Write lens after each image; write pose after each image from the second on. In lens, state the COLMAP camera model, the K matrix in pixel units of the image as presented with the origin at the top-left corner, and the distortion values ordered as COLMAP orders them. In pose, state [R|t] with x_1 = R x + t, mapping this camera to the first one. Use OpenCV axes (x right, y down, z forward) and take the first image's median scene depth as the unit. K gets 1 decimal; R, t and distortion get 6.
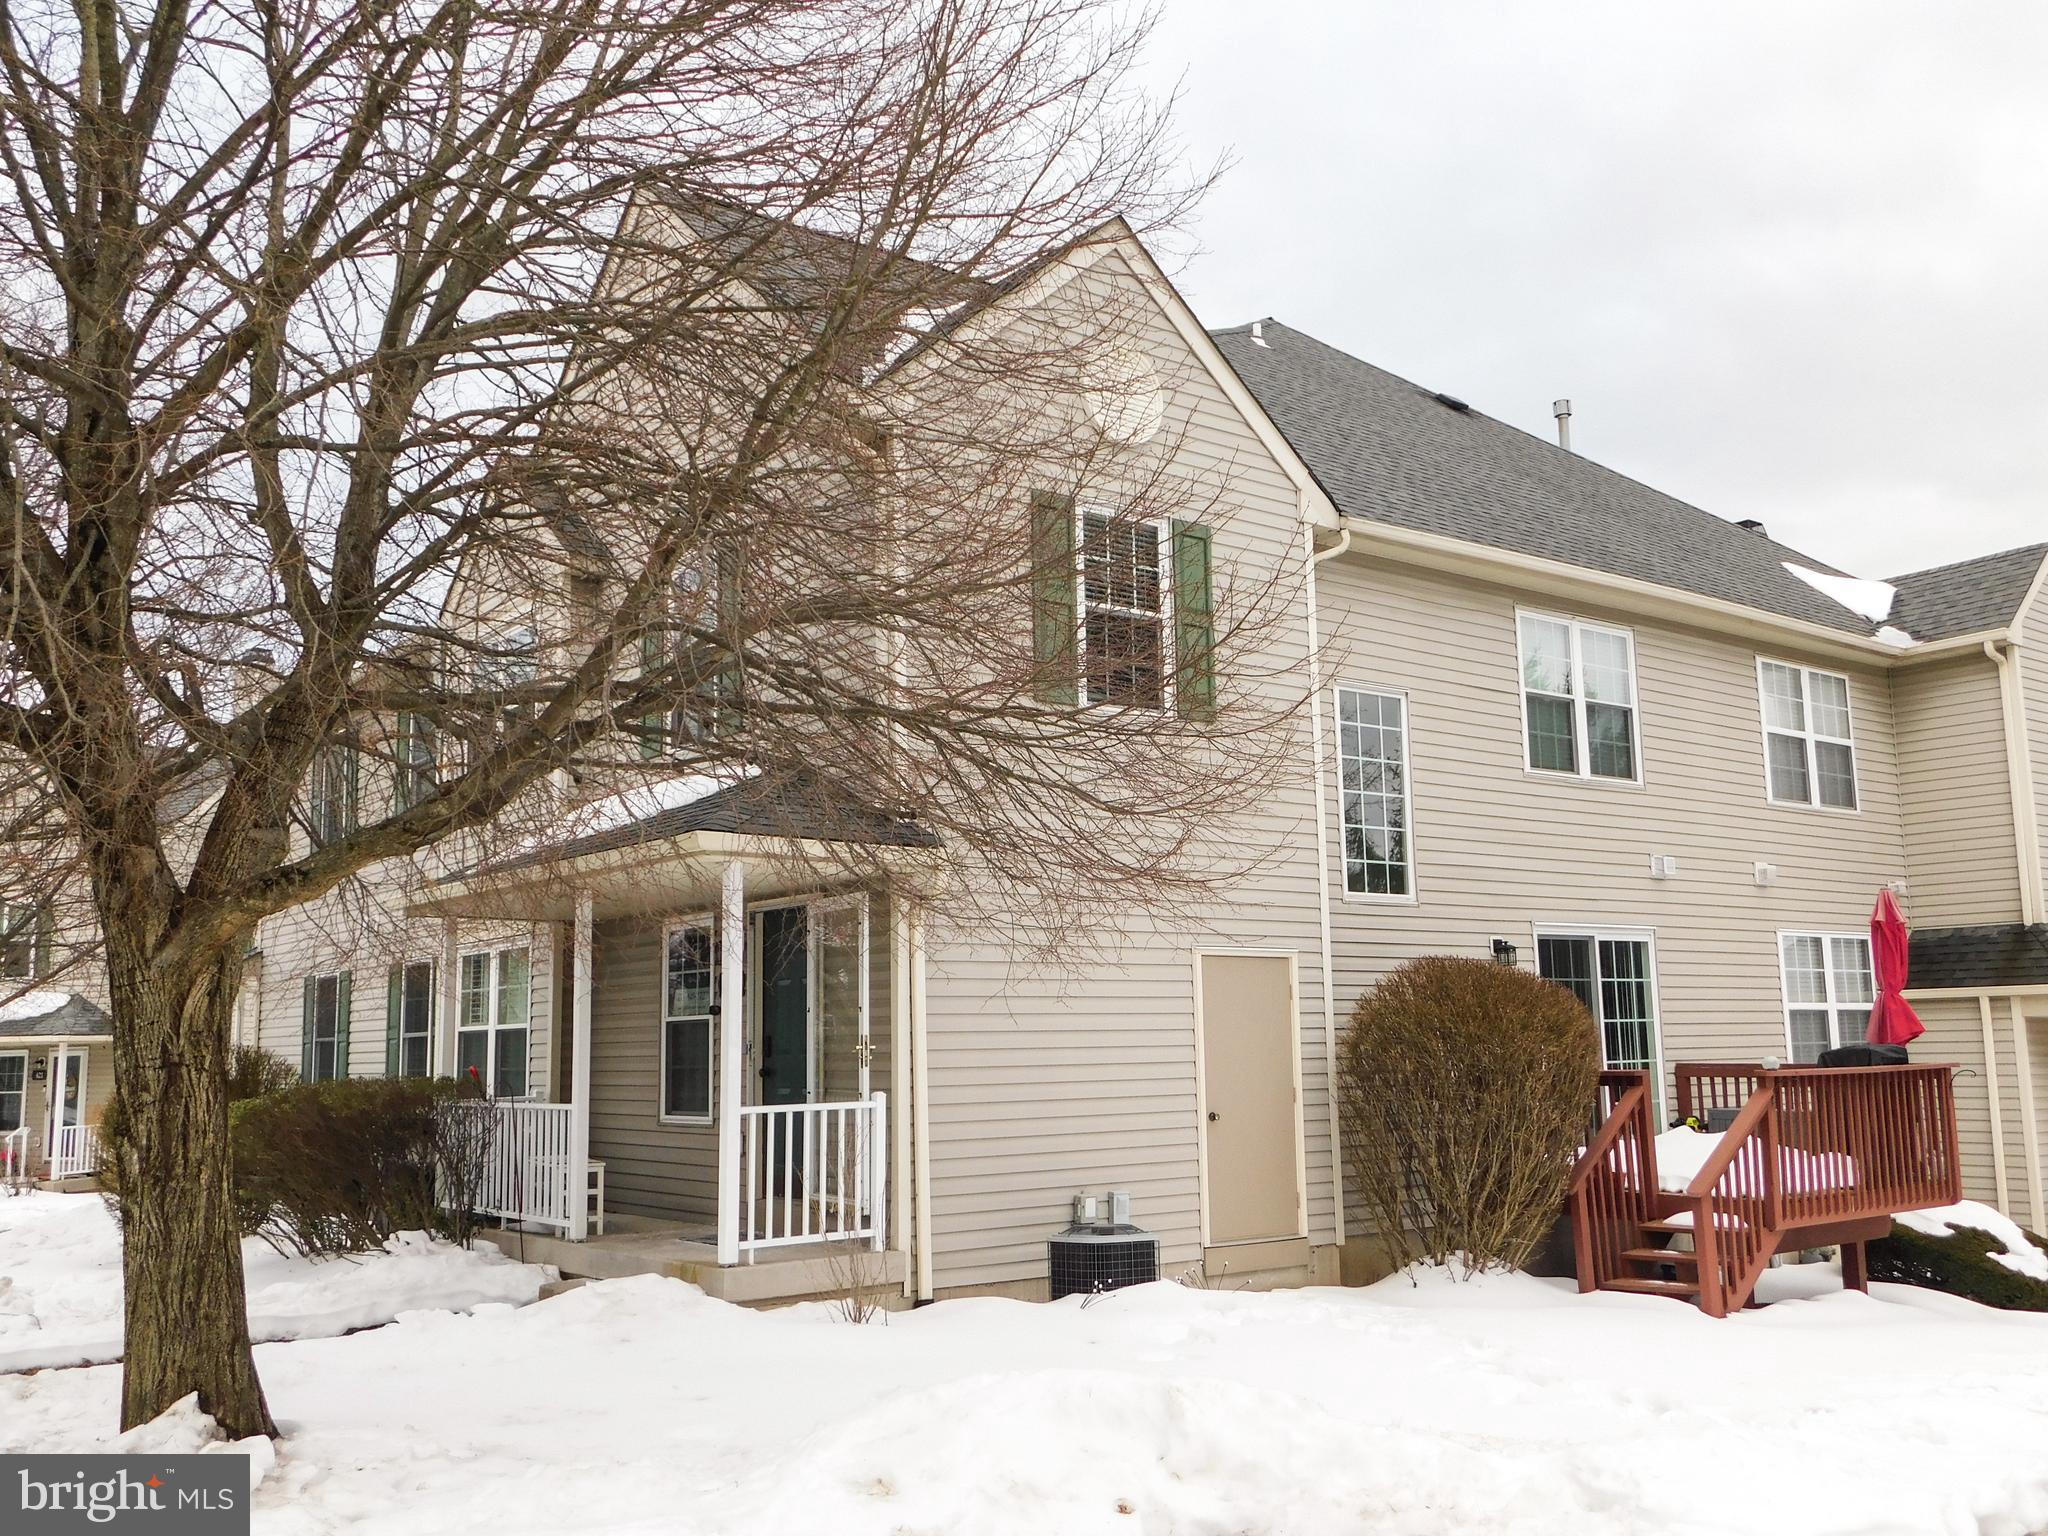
lens RADIAL K [[1812.4, 0, 1027.2], [0, 1812.4, 761.5], [0, 0, 1]] dist [-0.044768, 0.008084]
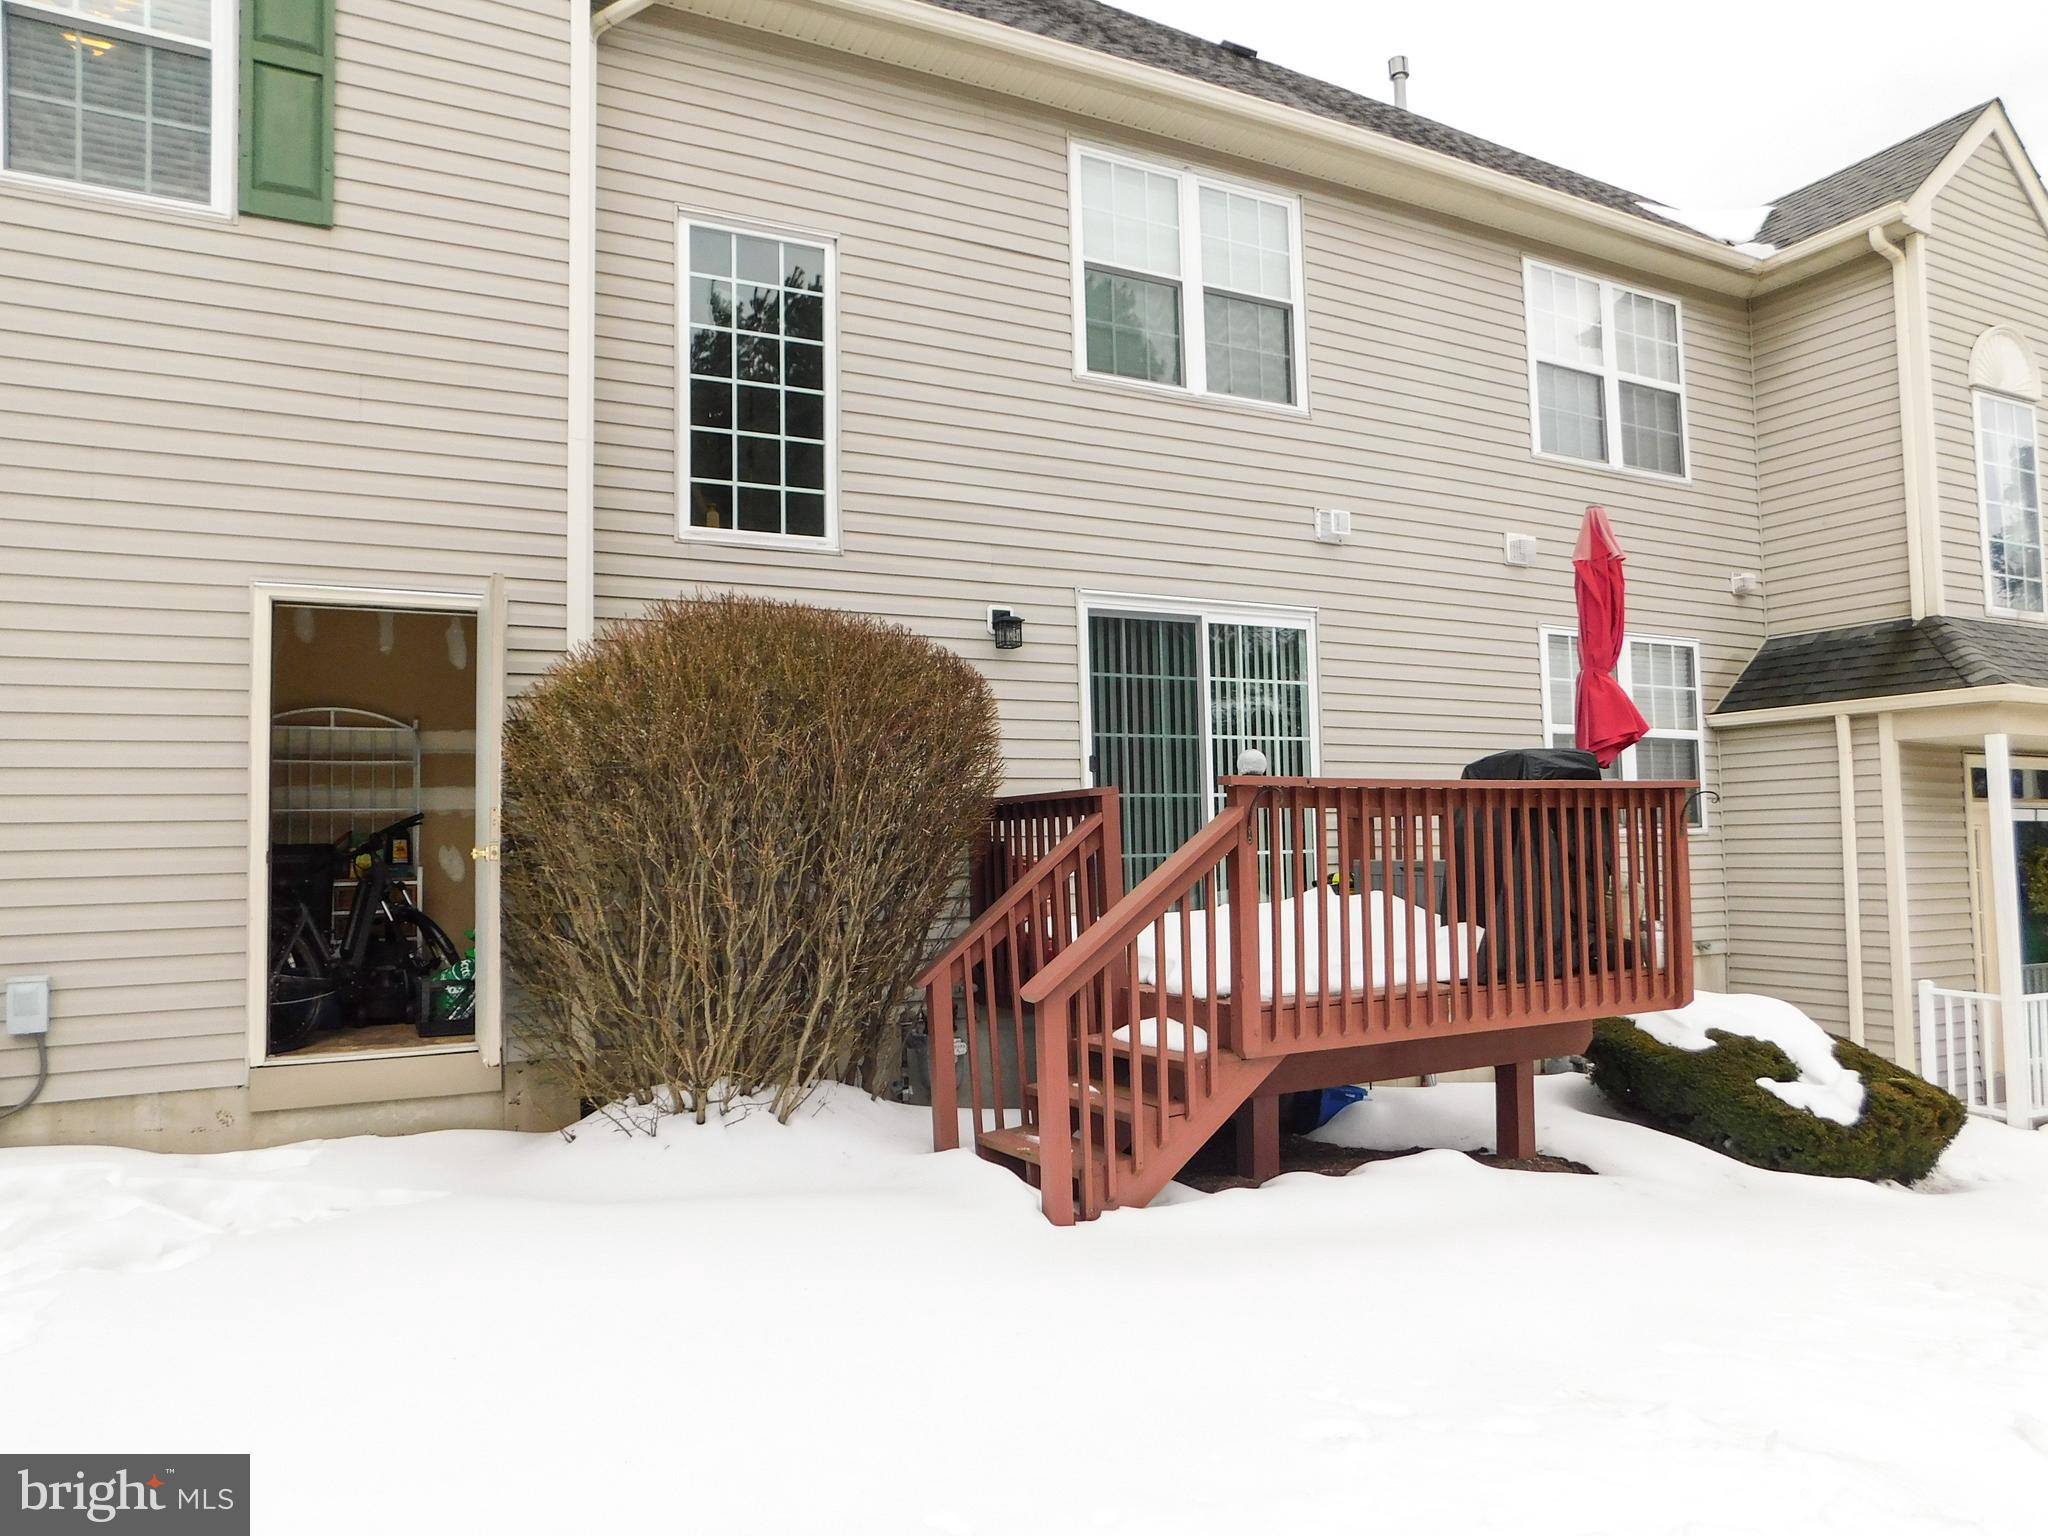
lens RADIAL K [[1373.2, 0, 1014.8], [0, 1373.2, 783.4], [0, 0, 1]] dist [-0.045947, 0.018216]
pose [[0.986972, -0.009015, -0.160641, 0.319334], [0.027448, 0.993227, 0.112901, 0.096353], [0.158536, -0.115839, 0.980534, 0.443431]]
